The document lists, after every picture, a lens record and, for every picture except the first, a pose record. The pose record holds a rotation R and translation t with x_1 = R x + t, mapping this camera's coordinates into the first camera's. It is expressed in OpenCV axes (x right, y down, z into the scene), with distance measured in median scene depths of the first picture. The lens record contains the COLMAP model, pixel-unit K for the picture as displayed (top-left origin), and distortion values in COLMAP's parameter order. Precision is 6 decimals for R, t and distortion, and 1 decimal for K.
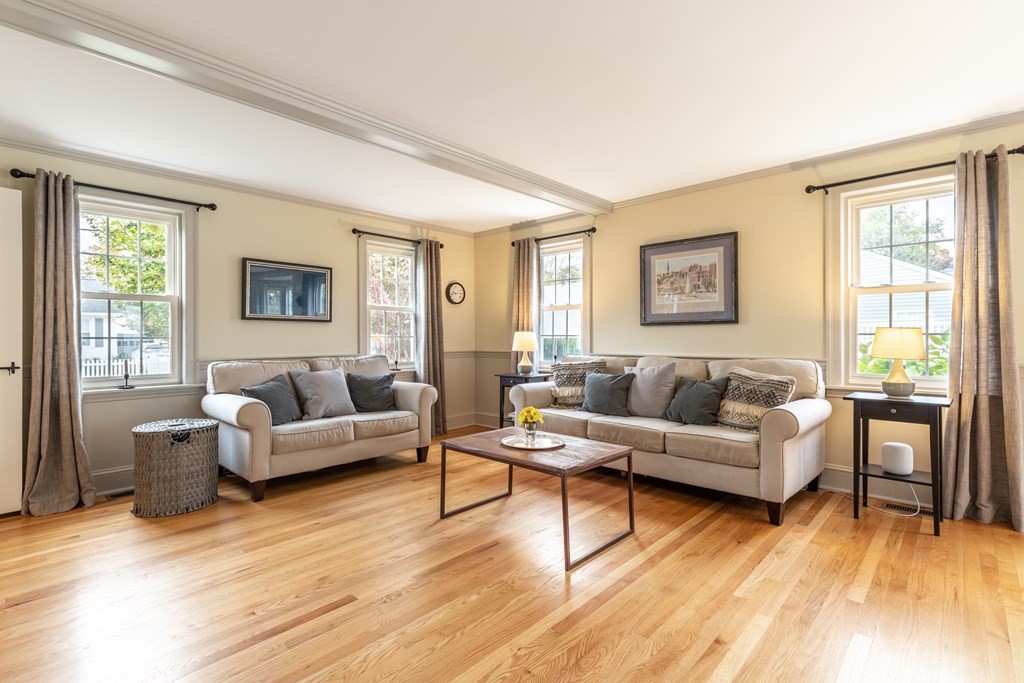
lens RADIAL K [[472.0, 0, 526.0], [0, 472.0, 338.6], [0, 0, 1]] dist [-0.007527, 0.000376]
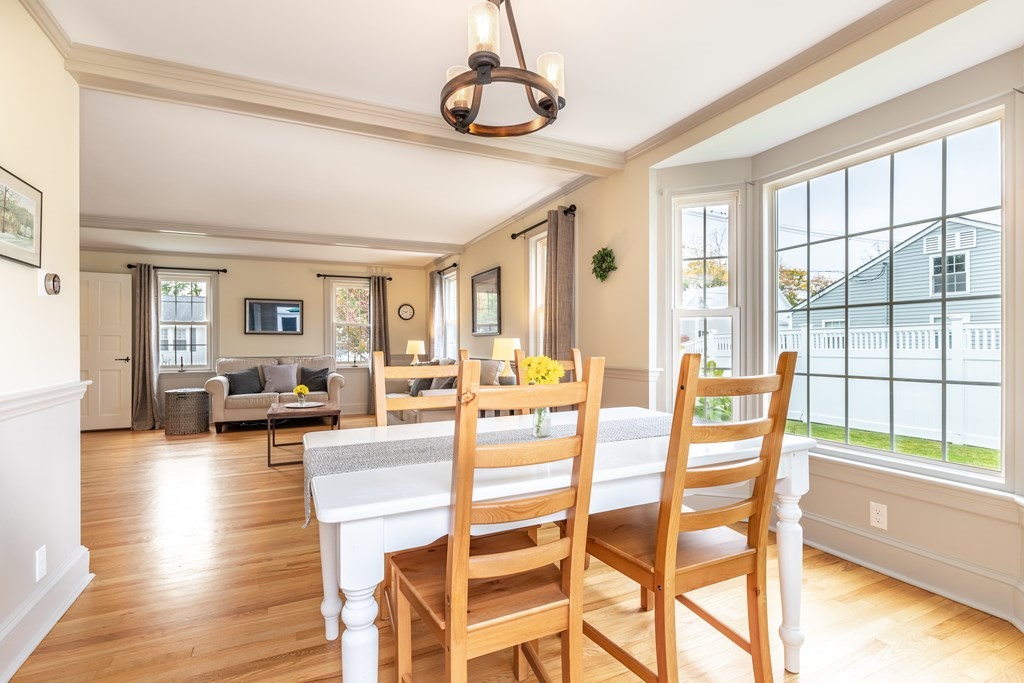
lens RADIAL K [[472.0, 0, 521.4], [0, 472.0, 347.7], [0, 0, 1]] dist [-0.007527, 0.000376]
pose [[0.932350, 0.001805, -0.361552, 0.980136], [0.001381, 0.999962, 0.008553, -0.004930], [0.361554, -0.008474, 0.932313, -0.242444]]
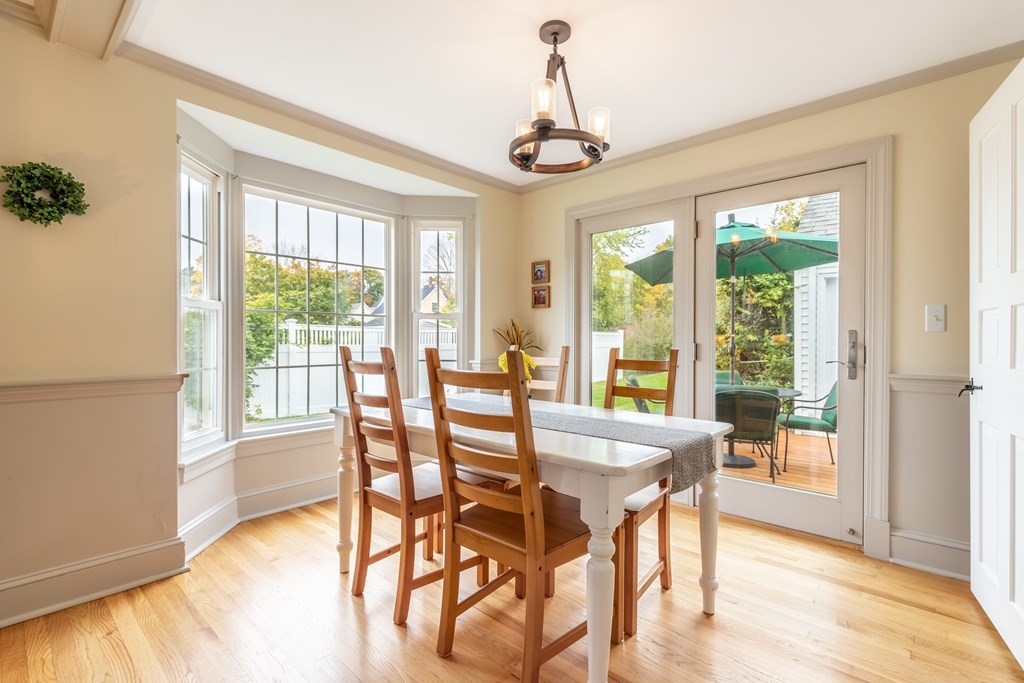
lens RADIAL K [[472.0, 0, 508.2], [0, 472.0, 344.8], [0, 0, 1]] dist [-0.007527, 0.000376]
pose [[-0.019785, -0.004867, 0.999792, 0.302860], [-0.003519, 0.999982, 0.004798, -0.002630], [-0.999798, -0.003424, -0.019801, 0.178390]]
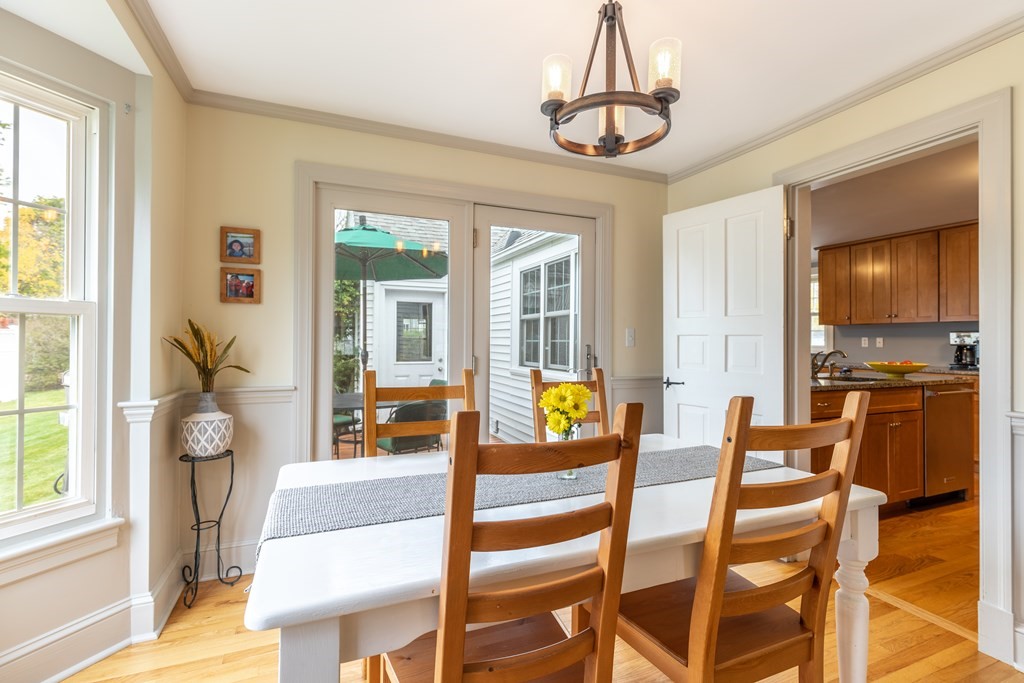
lens RADIAL K [[472.0, 0, 522.0], [0, 472.0, 335.2], [0, 0, 1]] dist [-0.007527, 0.000376]
pose [[-0.920424, 0.003411, 0.390906, 0.721011], [-0.002420, 0.999893, -0.014421, -0.026488], [-0.390913, -0.014220, -0.920318, 0.510799]]
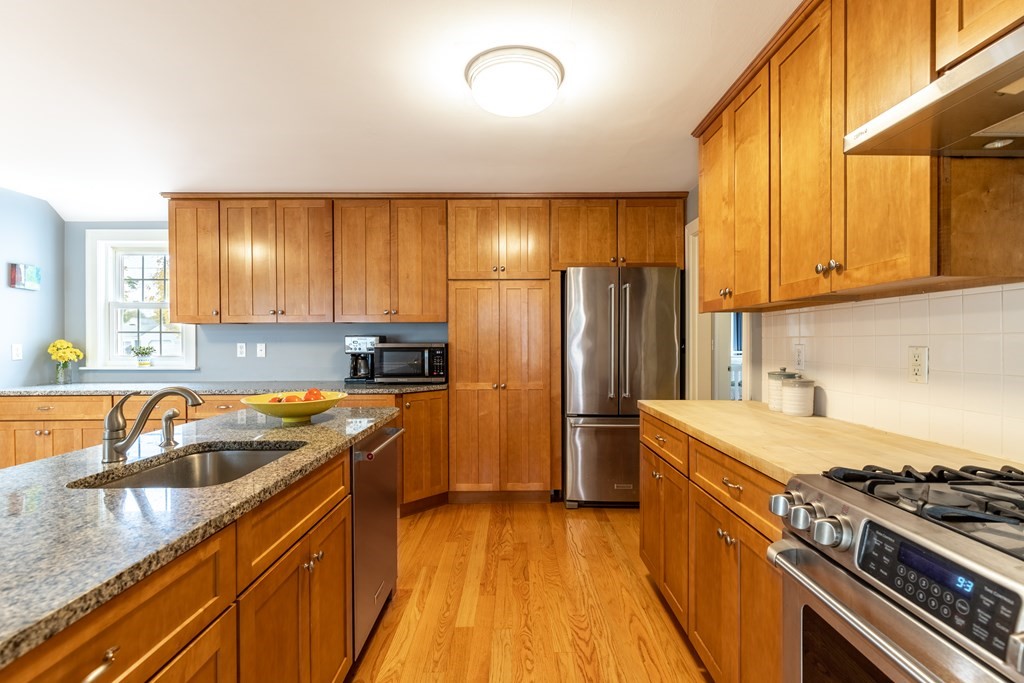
lens RADIAL K [[472.0, 0, 507.8], [0, 472.0, 345.3], [0, 0, 1]] dist [-0.007527, 0.000376]
pose [[-0.734310, 0.011808, -0.678712, 0.566964], [0.008096, 0.999930, 0.008637, -0.043174], [0.678766, 0.000847, -0.734354, -0.163569]]
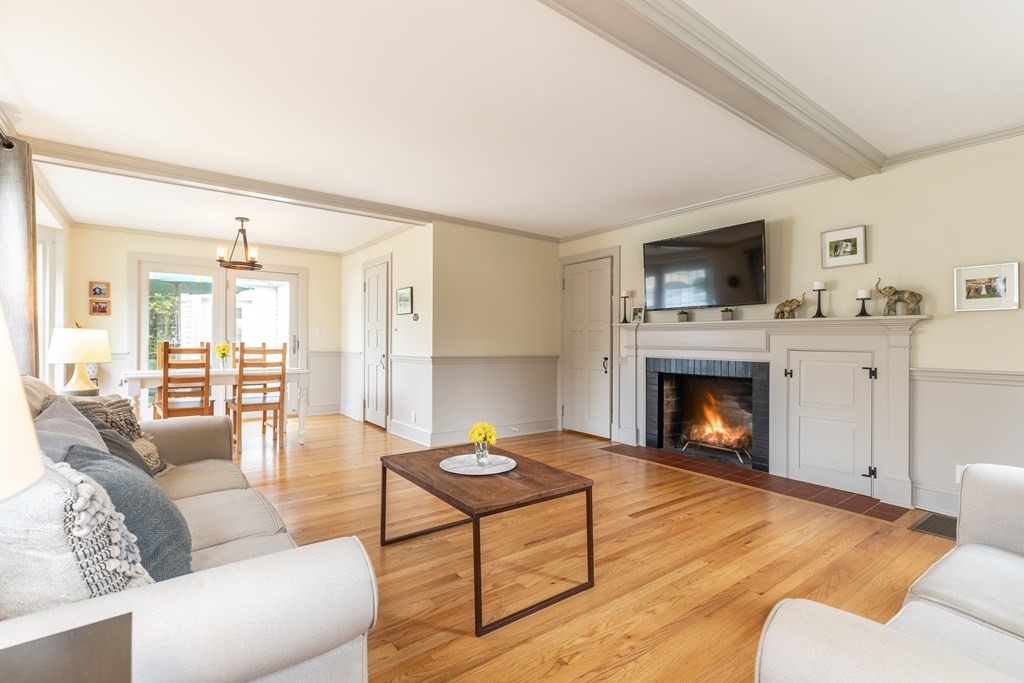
lens RADIAL K [[472.0, 0, 514.6], [0, 472.0, 341.9], [0, 0, 1]] dist [-0.007527, 0.000376]
pose [[-0.987928, -0.002058, 0.154897, -0.131532], [-0.001674, 0.999995, 0.002611, -0.002822], [-0.154902, 0.002320, -0.987927, 1.274462]]
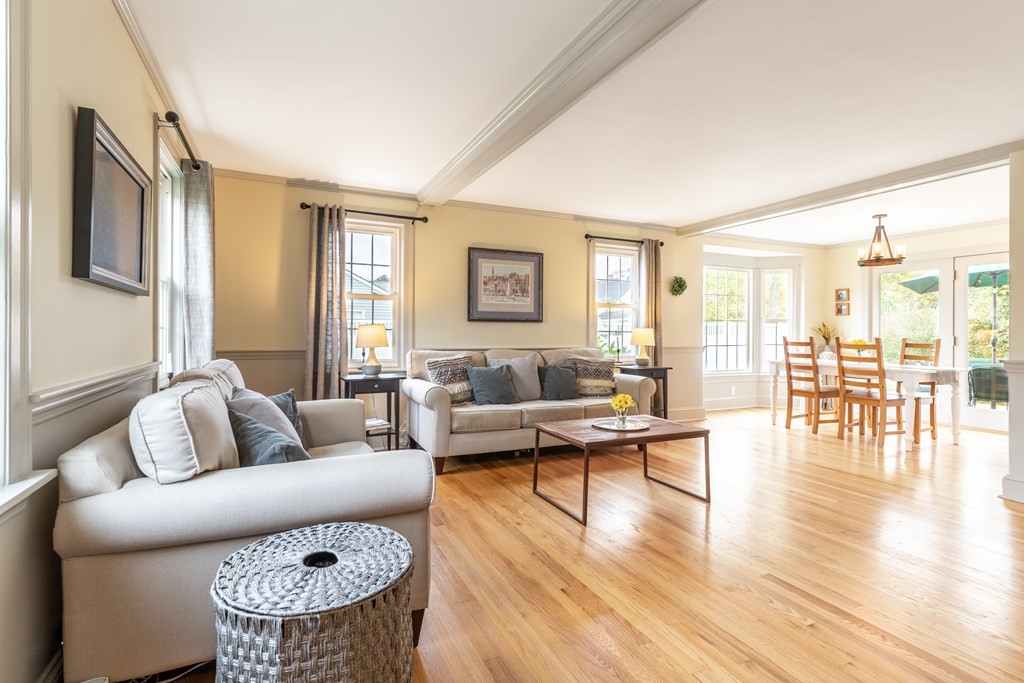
lens RADIAL K [[472.0, 0, 488.7], [0, 472.0, 338.6], [0, 0, 1]] dist [-0.007527, 0.000376]
pose [[0.400736, -0.011107, 0.916126, -0.822261], [-0.008912, 0.999832, 0.016021, -0.005918], [-0.916150, -0.014585, 0.400569, 0.591167]]
